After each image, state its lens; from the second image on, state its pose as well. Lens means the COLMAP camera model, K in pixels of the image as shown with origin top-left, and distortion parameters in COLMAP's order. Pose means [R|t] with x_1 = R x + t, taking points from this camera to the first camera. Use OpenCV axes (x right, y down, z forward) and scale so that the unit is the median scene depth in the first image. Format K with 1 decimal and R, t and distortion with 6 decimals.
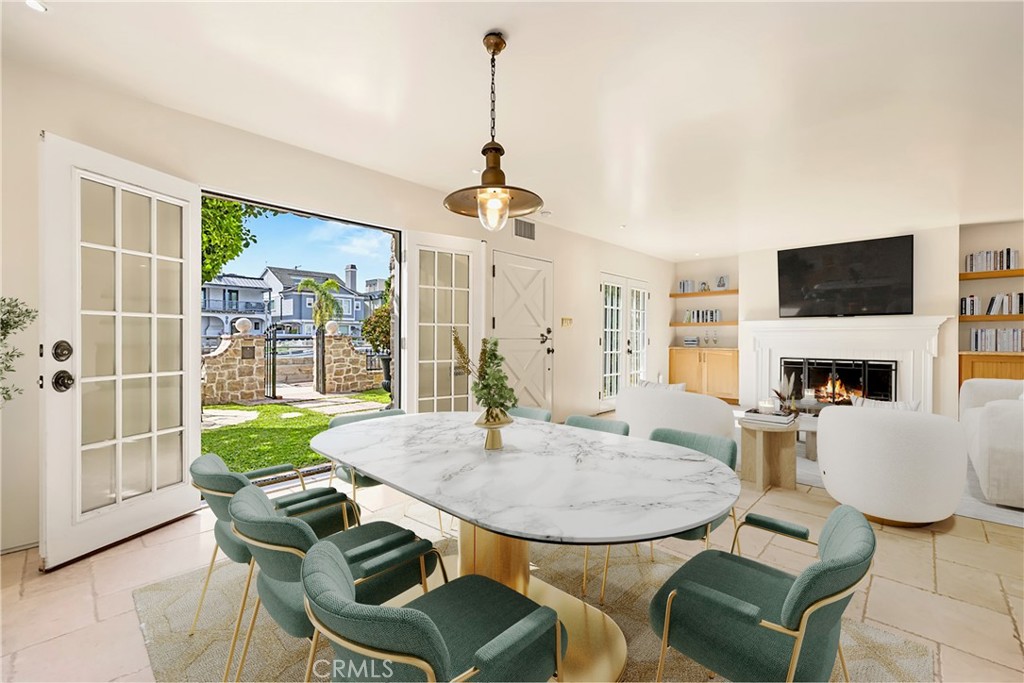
lens RADIAL K [[422.9, 0, 515.9], [0, 422.9, 345.9], [0, 0, 1]] dist [-0.001775, 0.000087]
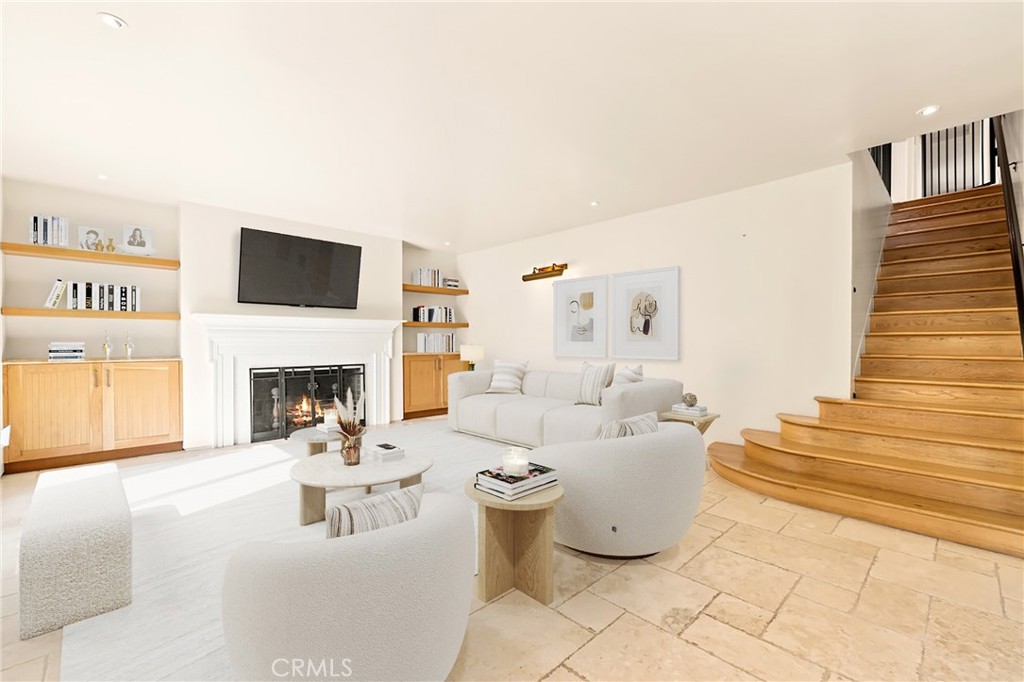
lens RADIAL K [[422.9, 0, 513.8], [0, 422.9, 341.7], [0, 0, 1]] dist [-0.001775, 0.000087]
pose [[0.002186, -0.008590, 0.999961, -0.078305], [0.006727, 0.999941, 0.008575, -0.021084], [-0.999975, 0.006708, 0.002243, 0.600975]]
